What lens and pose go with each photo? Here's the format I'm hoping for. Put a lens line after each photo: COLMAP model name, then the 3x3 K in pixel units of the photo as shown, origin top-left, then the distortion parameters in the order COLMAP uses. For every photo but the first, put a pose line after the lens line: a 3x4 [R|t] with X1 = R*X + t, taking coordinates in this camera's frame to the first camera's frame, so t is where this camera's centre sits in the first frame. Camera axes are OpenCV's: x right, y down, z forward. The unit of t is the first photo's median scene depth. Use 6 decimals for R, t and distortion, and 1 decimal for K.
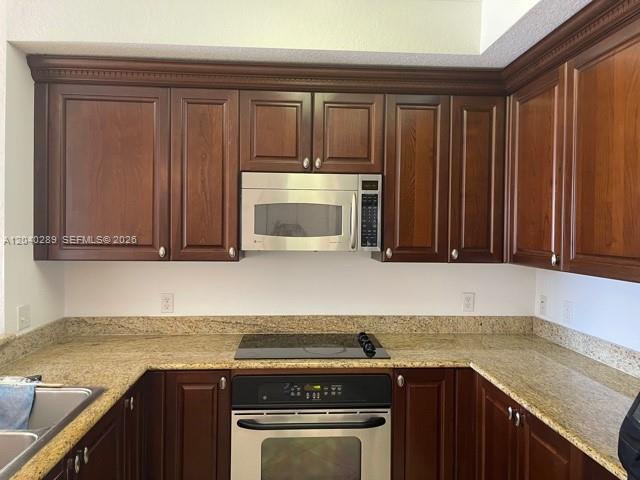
lens RADIAL K [[479.7, 0, 319.9], [0, 479.7, 233.8], [0, 0, 1]] dist [0.069239, -0.089784]
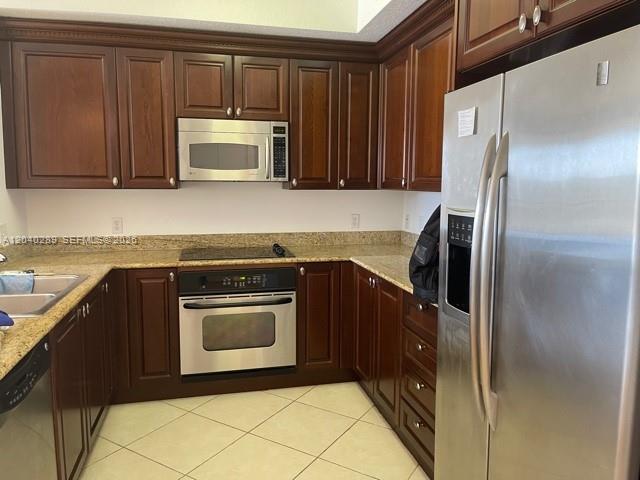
lens RADIAL K [[479.7, 0, 318.5], [0, 479.7, 234.9], [0, 0, 1]] dist [0.069239, -0.089784]
pose [[0.986578, -0.023441, 0.161598, -0.009610], [0.006638, 0.994582, 0.103744, 0.049056], [-0.163154, -0.101279, 0.981388, -0.346909]]
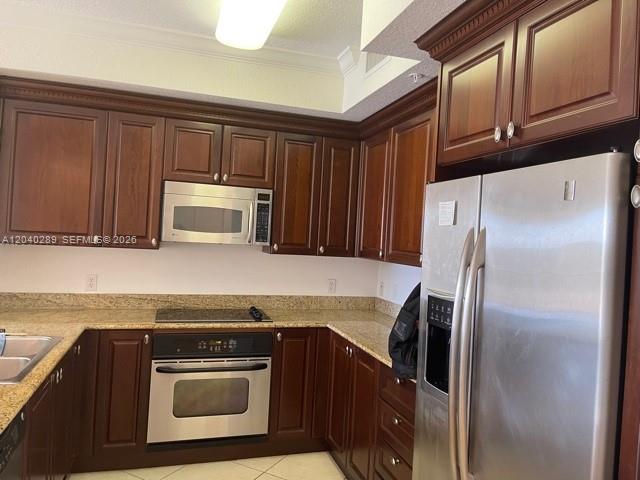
lens RADIAL K [[479.7, 0, 325.2], [0, 479.7, 236.4], [0, 0, 1]] dist [0.069239, -0.089784]
pose [[0.970187, 0.041594, 0.238760, -0.048246], [-0.041320, 0.999127, -0.006157, 0.011913], [-0.238807, -0.003892, 0.971059, -0.374227]]
